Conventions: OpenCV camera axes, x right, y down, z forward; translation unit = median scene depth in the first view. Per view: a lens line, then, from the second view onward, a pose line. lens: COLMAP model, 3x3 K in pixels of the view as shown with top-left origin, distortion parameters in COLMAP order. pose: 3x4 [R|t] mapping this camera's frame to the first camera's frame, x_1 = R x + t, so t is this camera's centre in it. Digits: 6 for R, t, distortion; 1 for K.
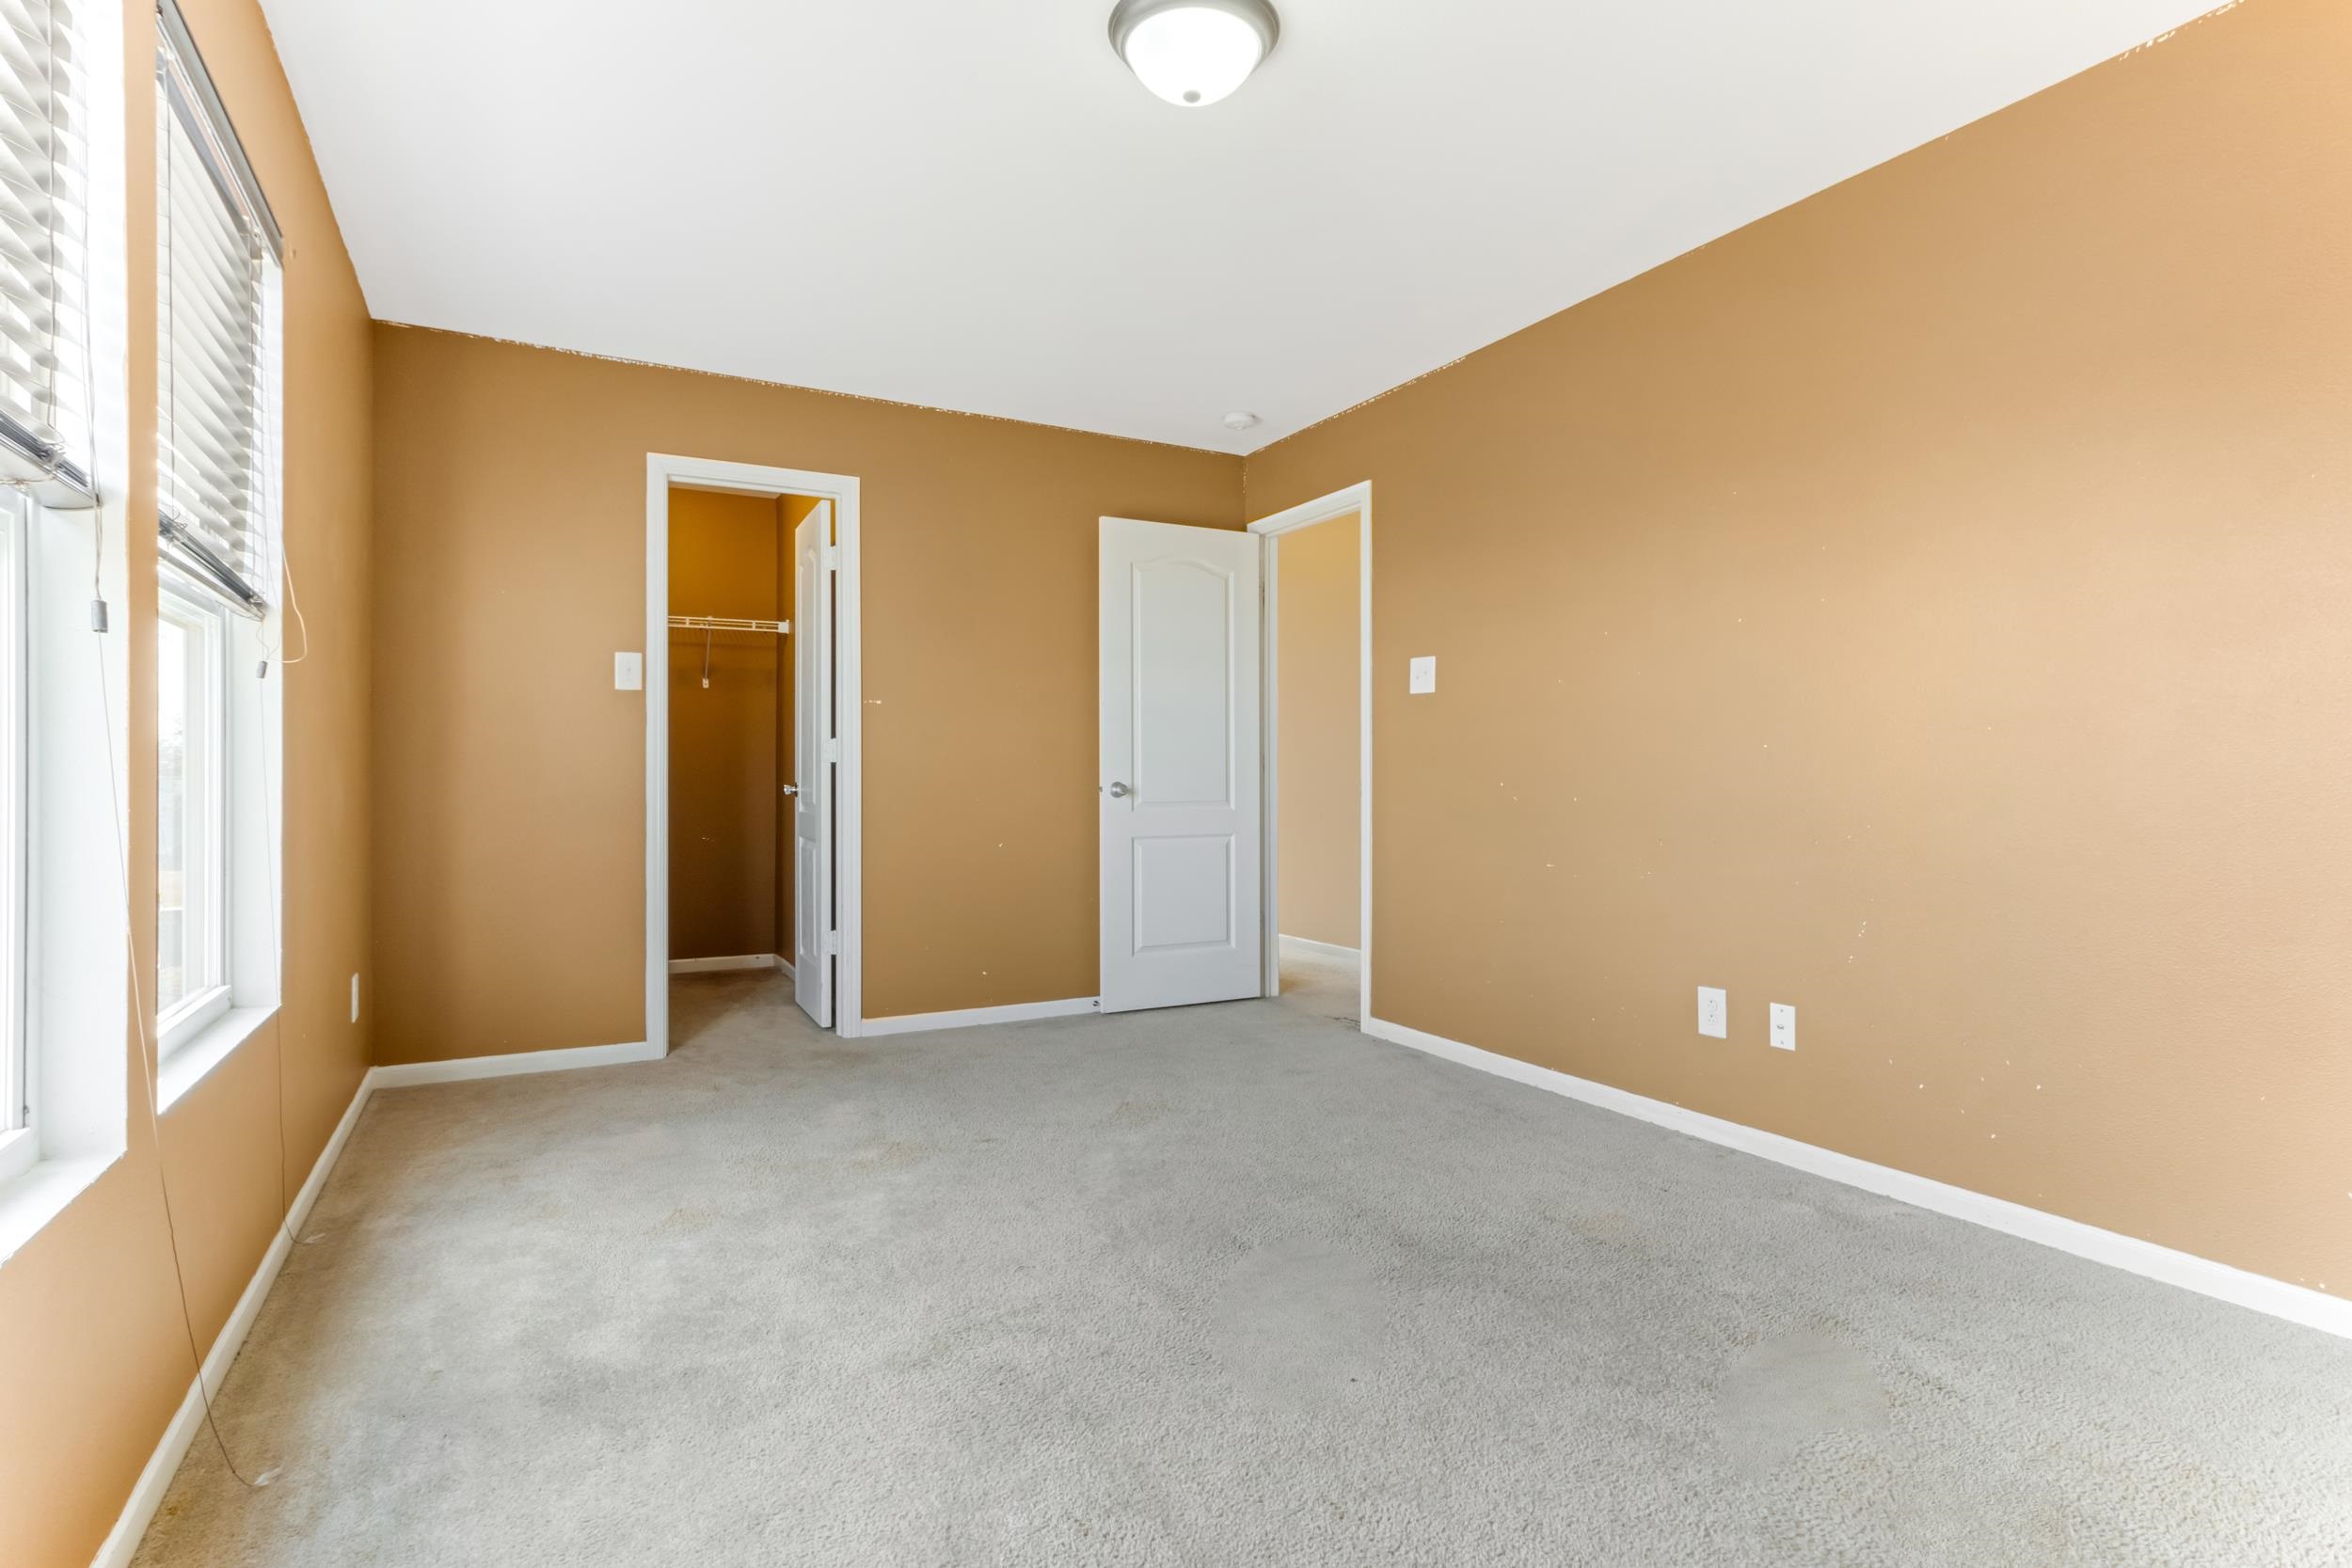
lens RADIAL K [[1131.4, 0, 1170.2], [0, 1131.4, 781.8], [0, 0, 1]] dist [0.014224, -0.000777]
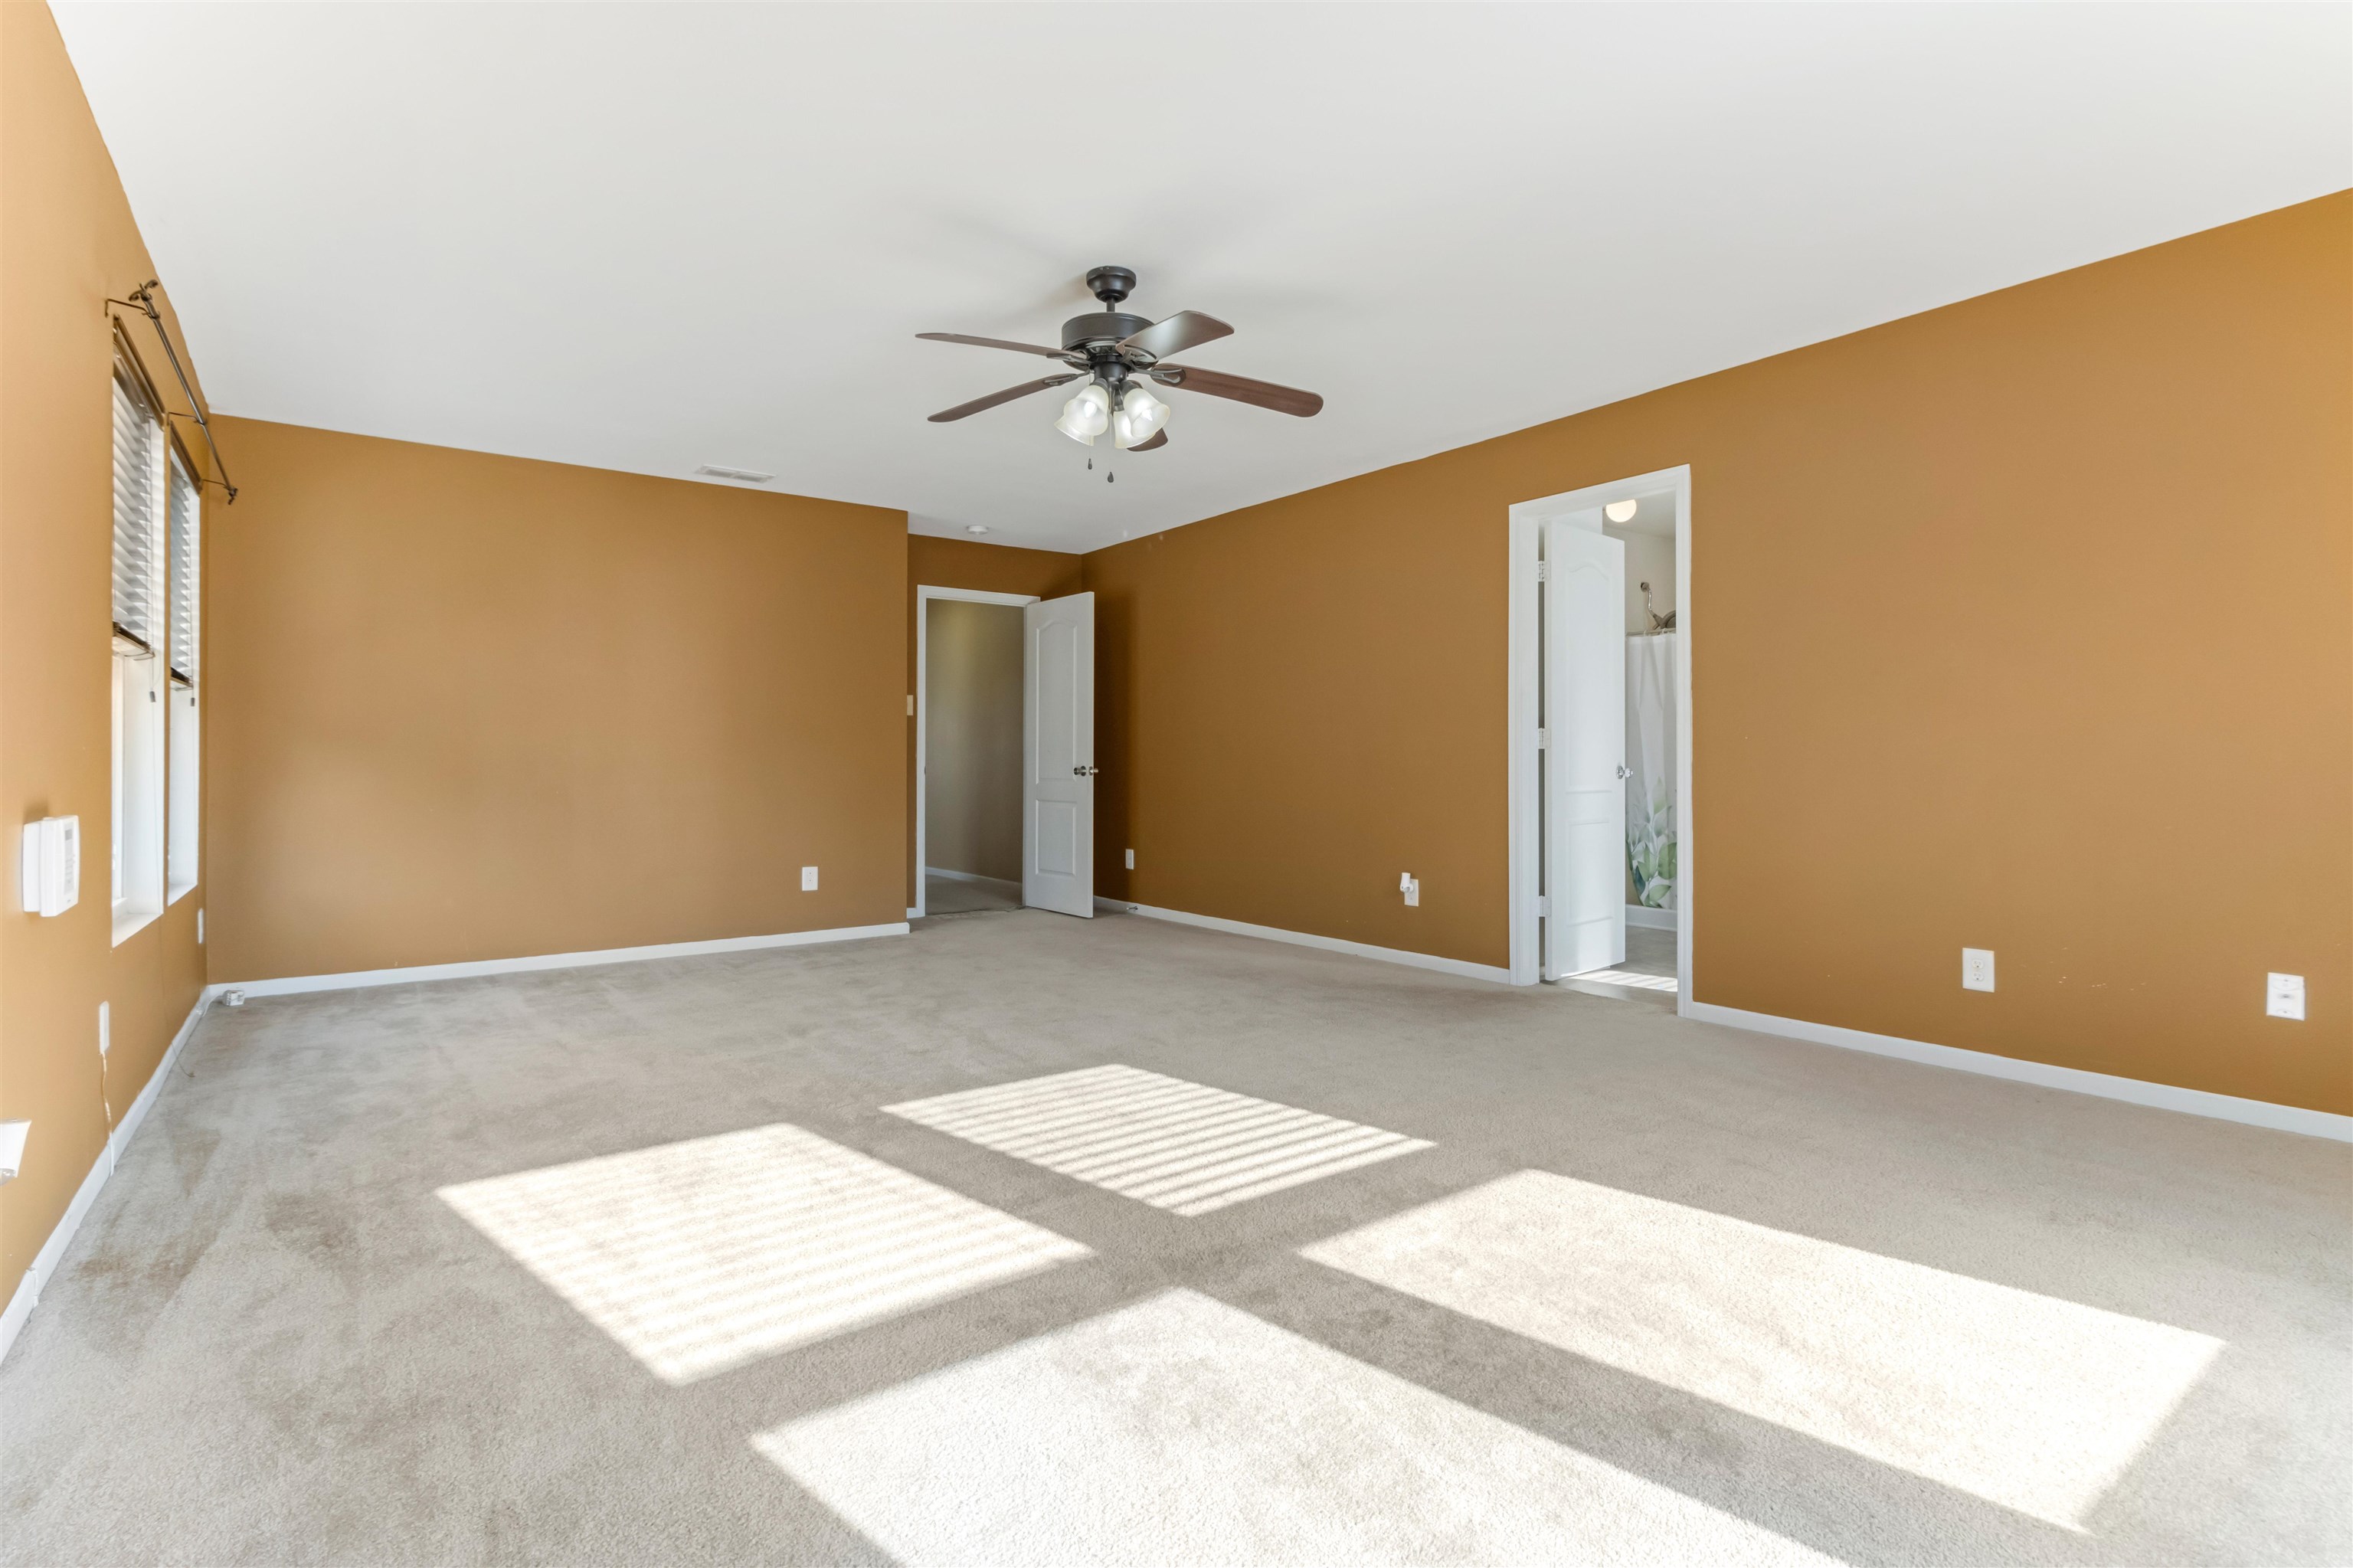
lens RADIAL K [[1132.0, 0, 1197.8], [0, 1132.0, 776.1], [0, 0, 1]] dist [0.014224, -0.000777]
pose [[0.991428, 0.004051, 0.130594, 0.413132], [-0.005065, 0.999960, 0.007433, -0.004239], [-0.130558, -0.008031, 0.991408, -0.733118]]
